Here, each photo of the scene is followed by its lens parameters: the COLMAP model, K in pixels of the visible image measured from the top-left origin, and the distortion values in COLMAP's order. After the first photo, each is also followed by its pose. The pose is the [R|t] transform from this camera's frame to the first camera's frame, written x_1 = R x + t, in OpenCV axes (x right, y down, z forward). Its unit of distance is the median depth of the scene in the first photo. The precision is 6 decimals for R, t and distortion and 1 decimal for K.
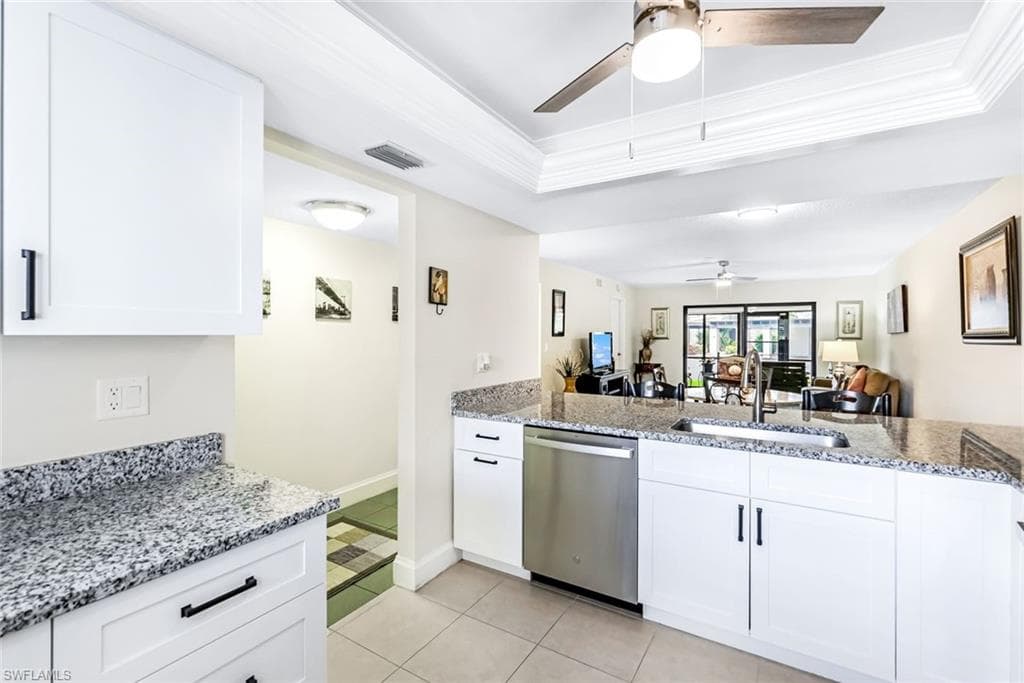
lens RADIAL K [[451.7, 0, 513.5], [0, 451.7, 333.4], [0, 0, 1]] dist [0.003248, 0.000445]
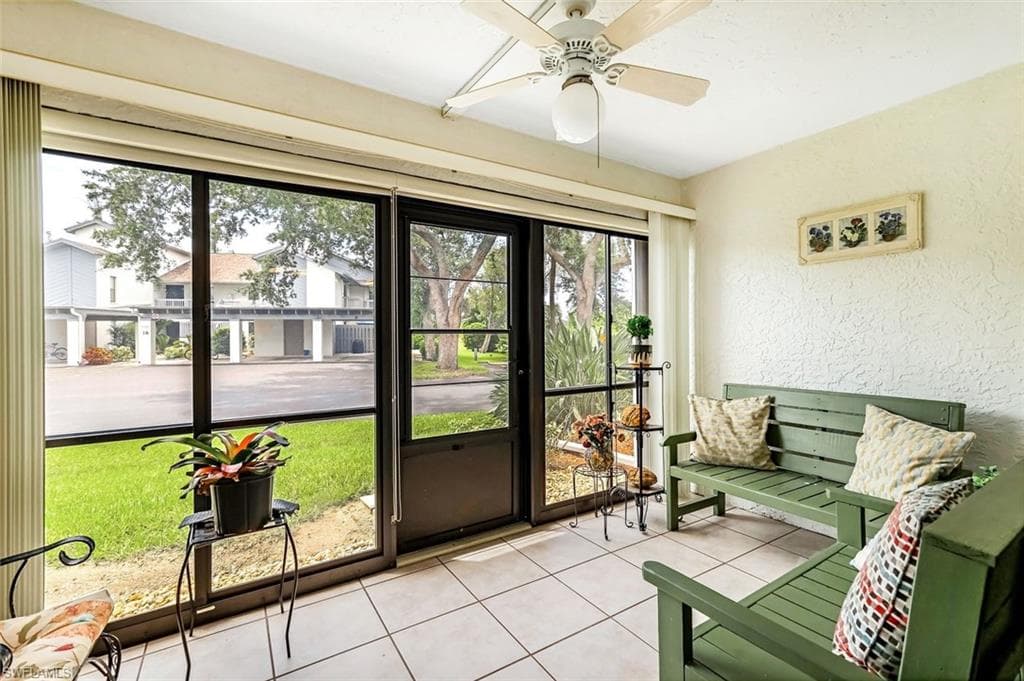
lens RADIAL K [[451.7, 0, 513.5], [0, 451.7, 332.4], [0, 0, 1]] dist [0.003248, 0.000445]
pose [[0.438946, -0.007485, 0.898482, 0.380401], [0.005058, 0.999970, 0.005859, 0.019760], [-0.898499, 0.001973, 0.438970, 0.976589]]
